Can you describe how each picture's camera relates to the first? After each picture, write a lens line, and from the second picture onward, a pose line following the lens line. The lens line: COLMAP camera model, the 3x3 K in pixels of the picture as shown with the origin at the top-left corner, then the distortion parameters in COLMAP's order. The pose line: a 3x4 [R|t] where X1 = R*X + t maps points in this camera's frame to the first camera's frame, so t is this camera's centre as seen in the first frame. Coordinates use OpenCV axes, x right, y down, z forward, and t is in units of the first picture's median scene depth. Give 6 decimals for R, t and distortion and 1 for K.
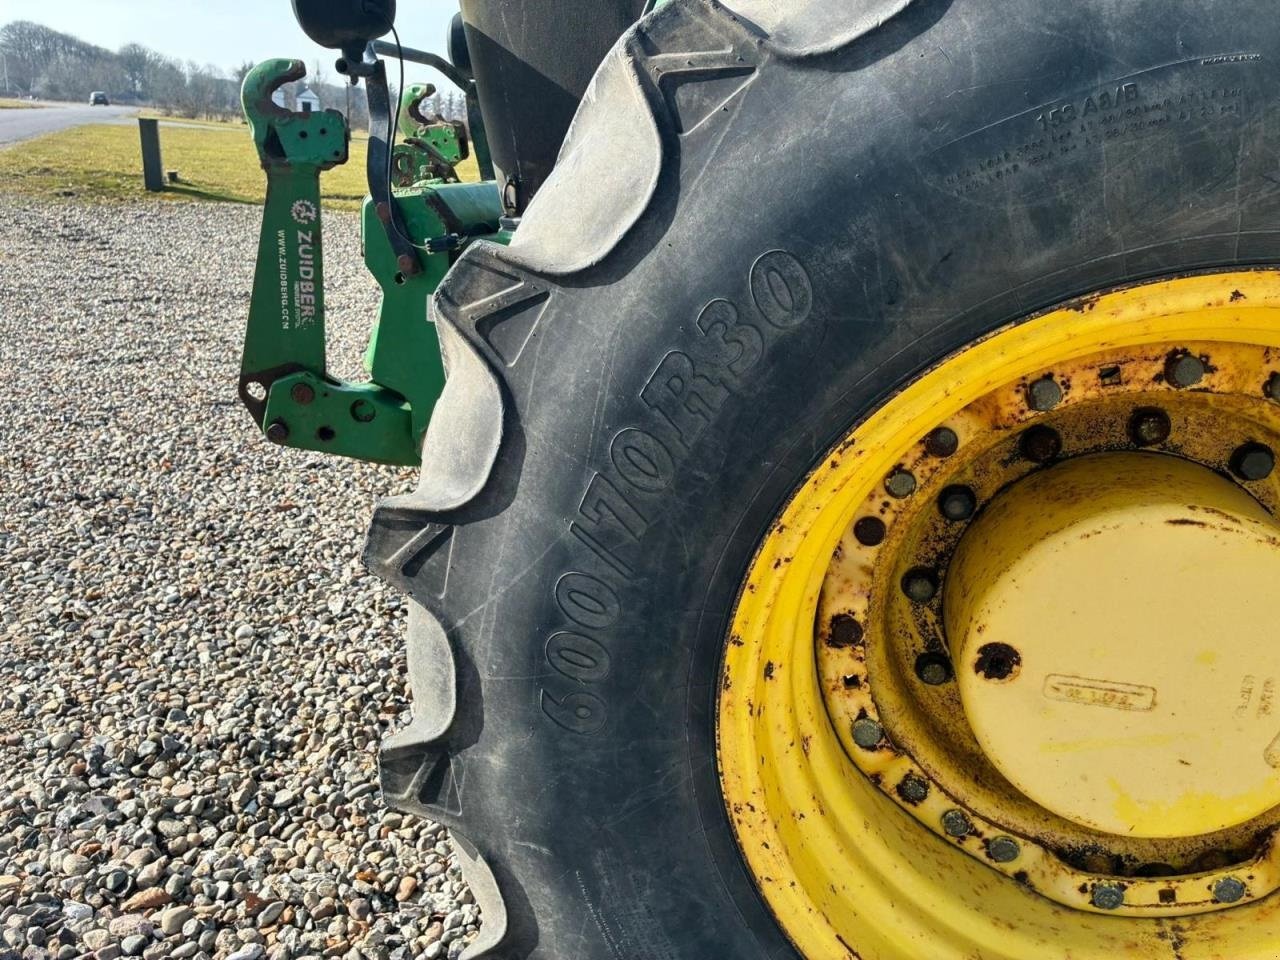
lens RADIAL K [[924.1, 0, 640.0], [0, 924.1, 480.0], [0, 0, 1]] dist [0.001816, -0.035159]
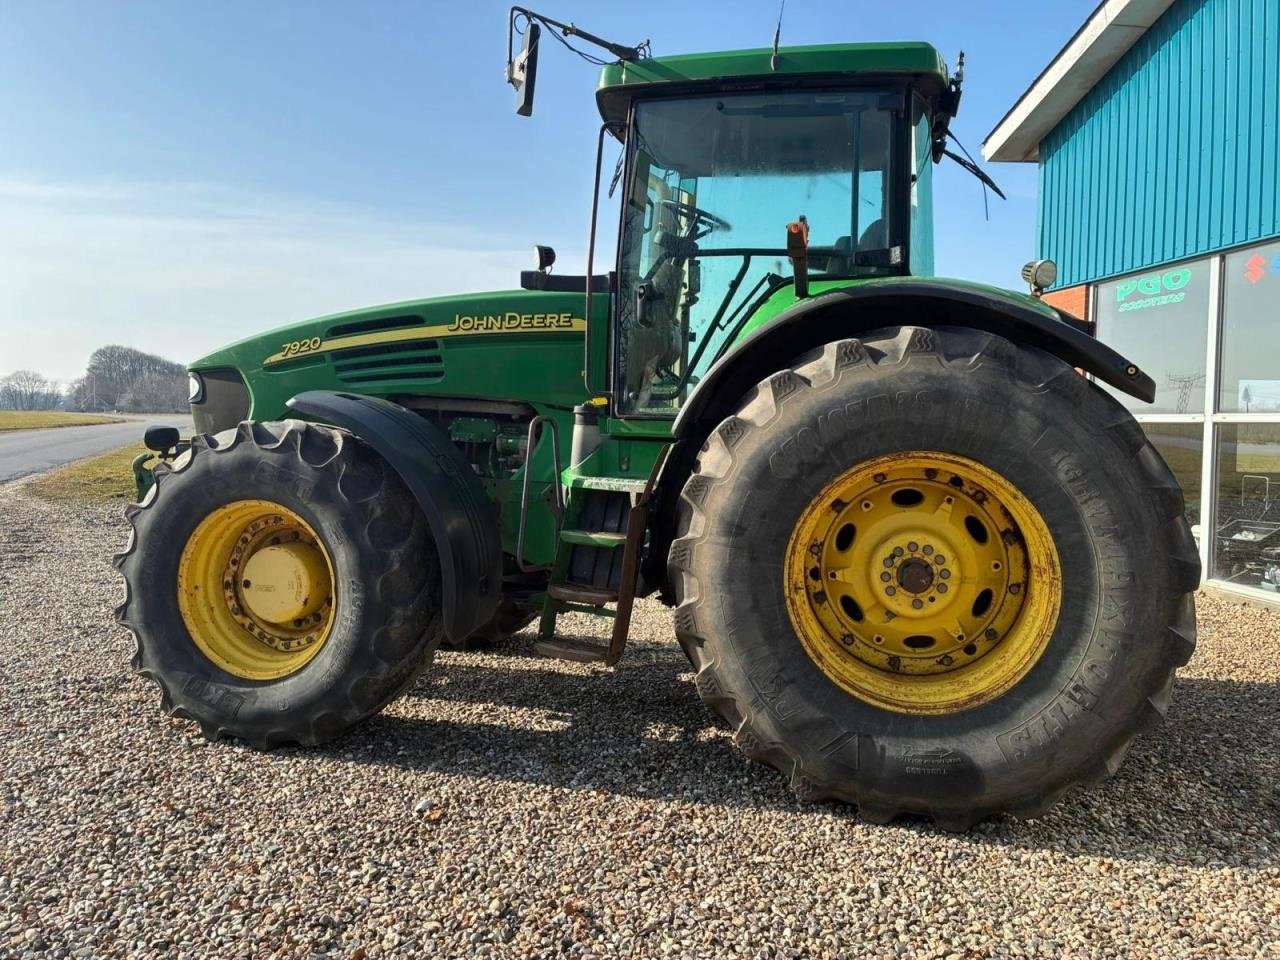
lens RADIAL K [[920.0, 0, 611.9], [0, 920.0, 469.6], [0, 0, 1]] dist [0.051240, -0.066104]
pose [[0.995196, -0.070043, -0.068405, 2.249831], [0.047541, 0.956517, -0.287776, 0.940456], [0.085588, 0.283141, 0.955252, -3.019416]]
